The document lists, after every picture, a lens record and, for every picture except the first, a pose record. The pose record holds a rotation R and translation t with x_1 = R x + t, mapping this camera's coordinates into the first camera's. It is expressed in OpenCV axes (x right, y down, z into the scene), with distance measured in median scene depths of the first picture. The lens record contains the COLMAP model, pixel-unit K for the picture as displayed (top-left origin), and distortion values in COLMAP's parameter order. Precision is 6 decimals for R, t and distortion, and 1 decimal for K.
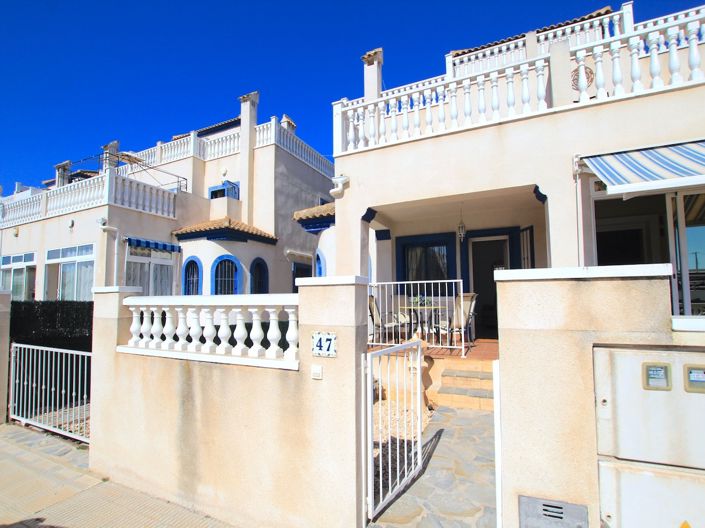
lens RADIAL K [[333.2, 0, 357.1], [0, 333.2, 267.4], [0, 0, 1]] dist [-0.020602, 0.000099]
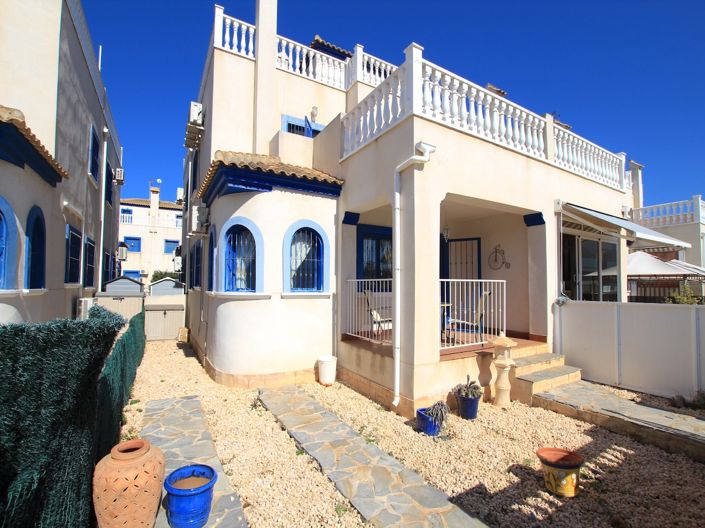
lens RADIAL K [[333.2, 0, 357.1], [0, 333.2, 267.4], [0, 0, 1]] dist [-0.020602, 0.000099]
pose [[0.569070, 0.065528, 0.819674, -0.752061], [-0.087278, 0.996002, -0.019031, 0.048956], [-0.817644, -0.060709, 0.572514, 0.646331]]
